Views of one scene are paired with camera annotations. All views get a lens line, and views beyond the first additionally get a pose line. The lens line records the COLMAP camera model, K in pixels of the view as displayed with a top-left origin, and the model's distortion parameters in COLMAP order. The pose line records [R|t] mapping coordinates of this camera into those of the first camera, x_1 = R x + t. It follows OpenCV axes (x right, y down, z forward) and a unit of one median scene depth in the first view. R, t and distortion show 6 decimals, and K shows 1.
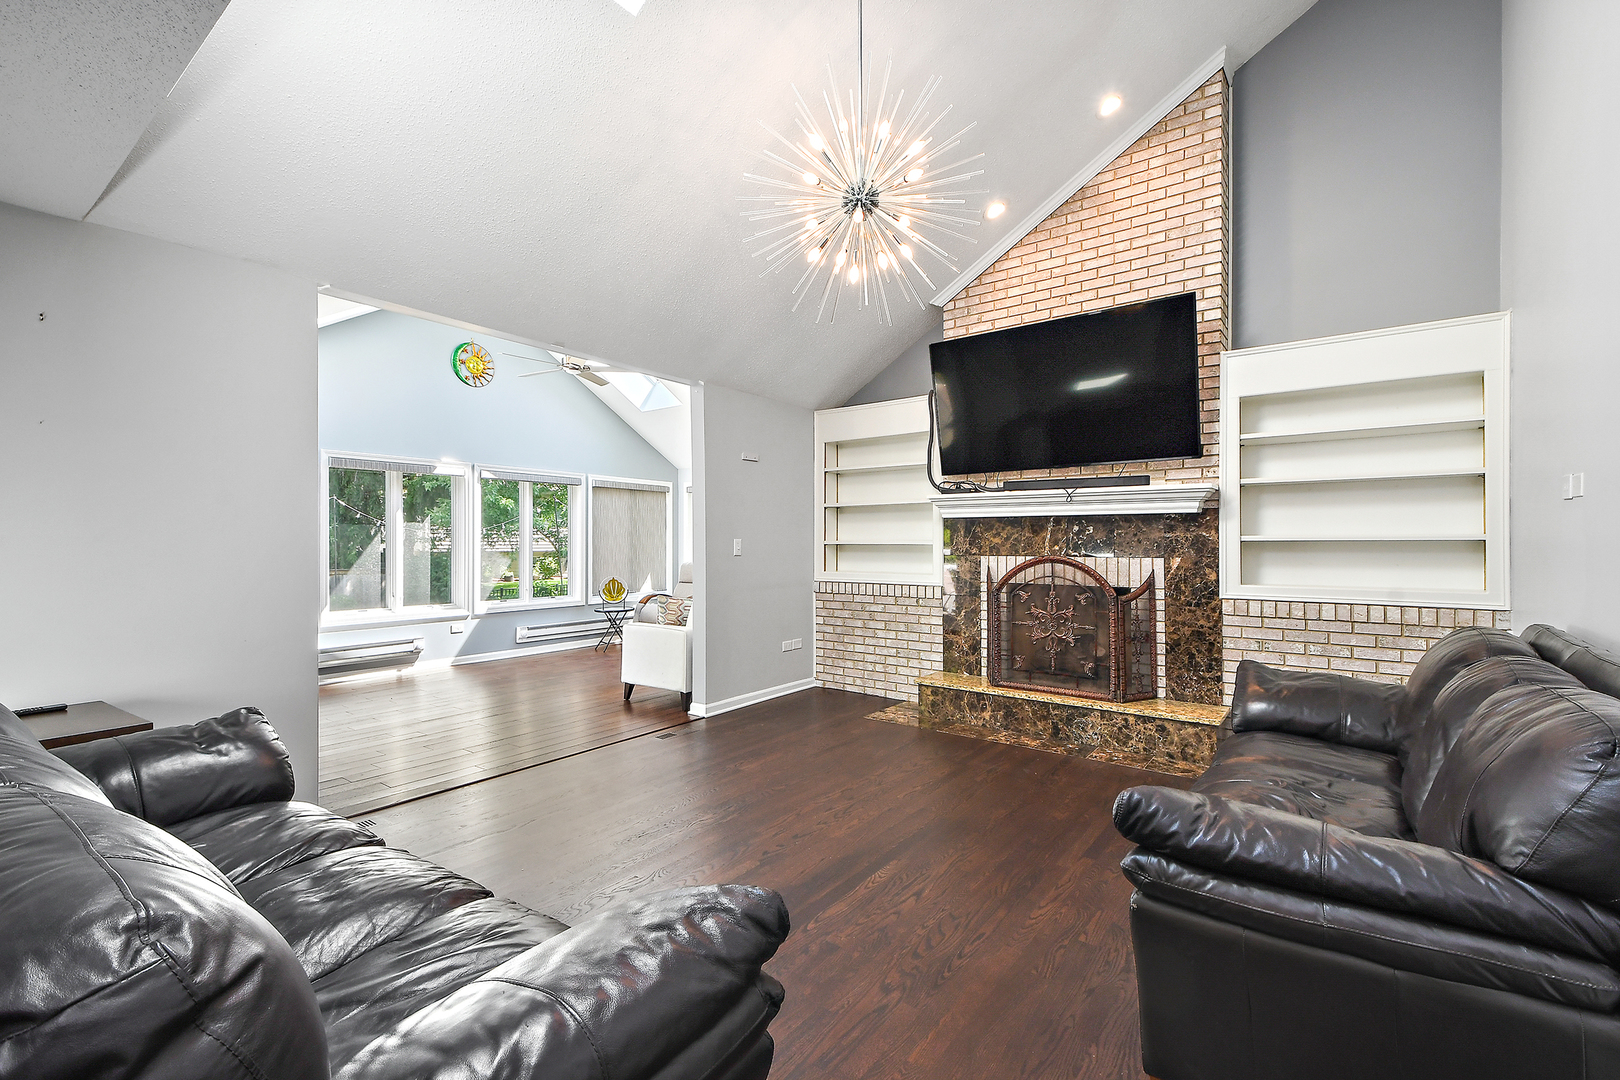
lens RADIAL K [[705.9, 0, 796.5], [0, 705.9, 535.7], [0, 0, 1]] dist [0.045593, -0.033696]
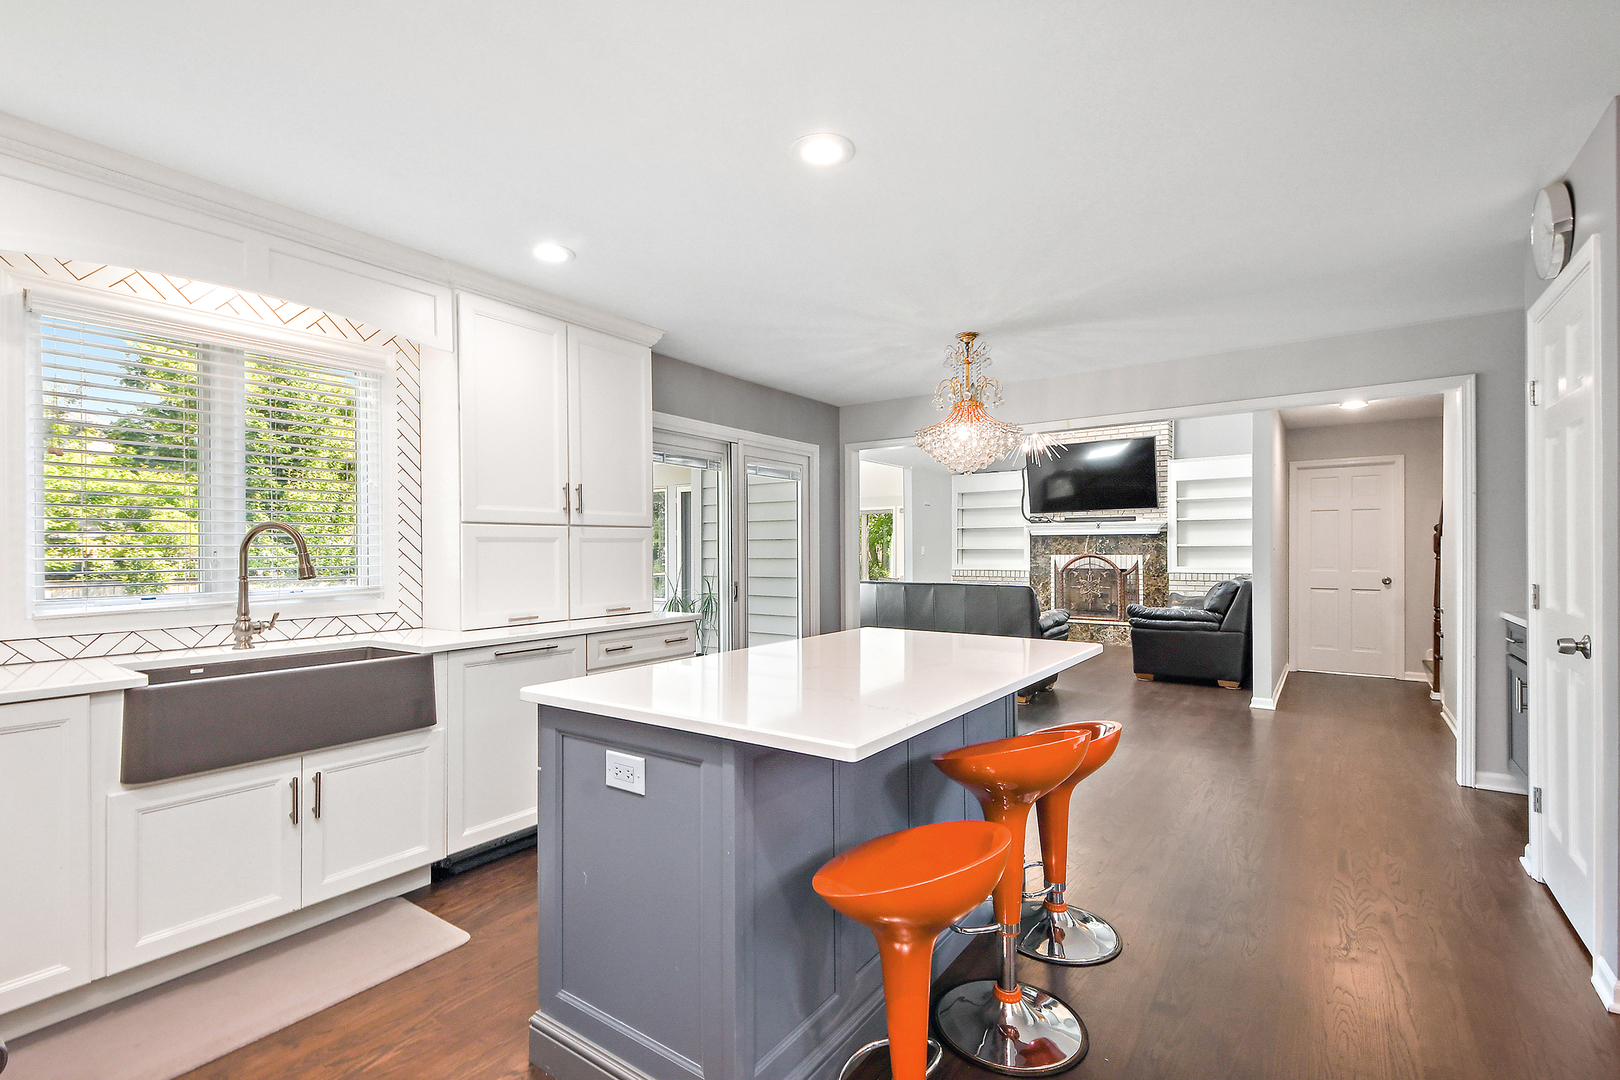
lens RADIAL K [[715.6, 0, 806.2], [0, 715.6, 546.2], [0, 0, 1]] dist [0.028699, 0.000036]
pose [[0.999653, -0.002290, 0.026260, -0.541979], [0.002254, 0.999996, 0.001430, 0.000344], [-0.026263, -0.001370, 0.999654, -1.116163]]
